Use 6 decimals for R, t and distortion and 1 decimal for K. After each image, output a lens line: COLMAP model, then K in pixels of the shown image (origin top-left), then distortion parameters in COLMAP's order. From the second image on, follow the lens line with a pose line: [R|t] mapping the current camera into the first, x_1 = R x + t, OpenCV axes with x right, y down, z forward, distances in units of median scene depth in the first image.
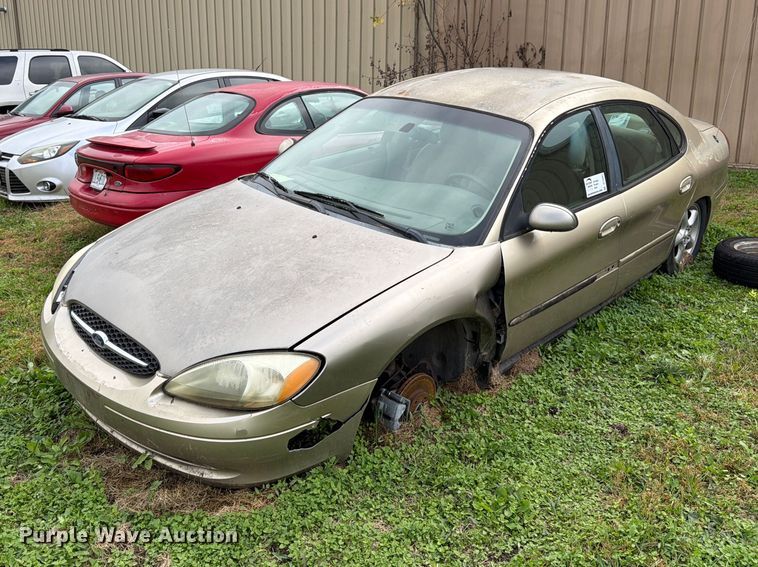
lens RADIAL K [[712.1, 0, 378.3], [0, 712.1, 237.9], [0, 0, 1]] dist [-0.000030, -0.023913]
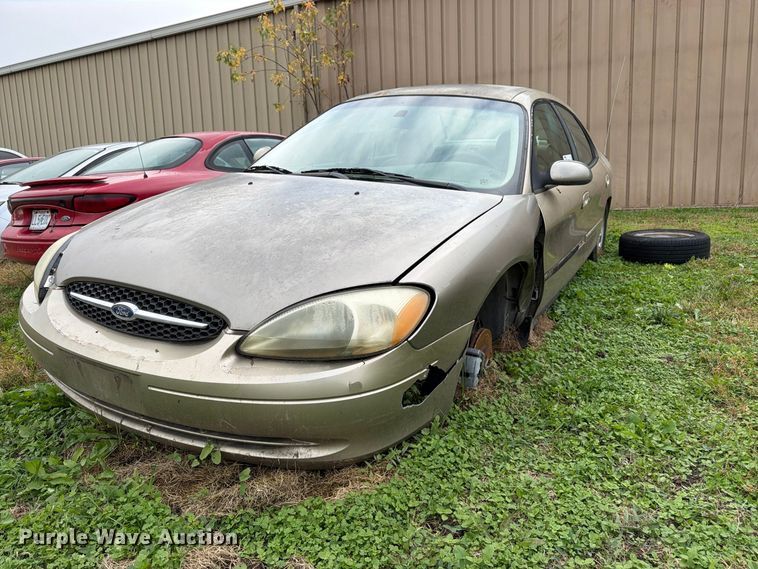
lens RADIAL K [[542.5, 0, 381.7], [0, 542.5, 285.3], [0, 0, 1]] dist [-0.008048, -0.003985]
pose [[0.963016, -0.079186, 0.257546, -0.285909], [0.097698, 0.993413, -0.059874, 0.186452], [-0.251108, 0.082821, 0.964409, 0.379675]]
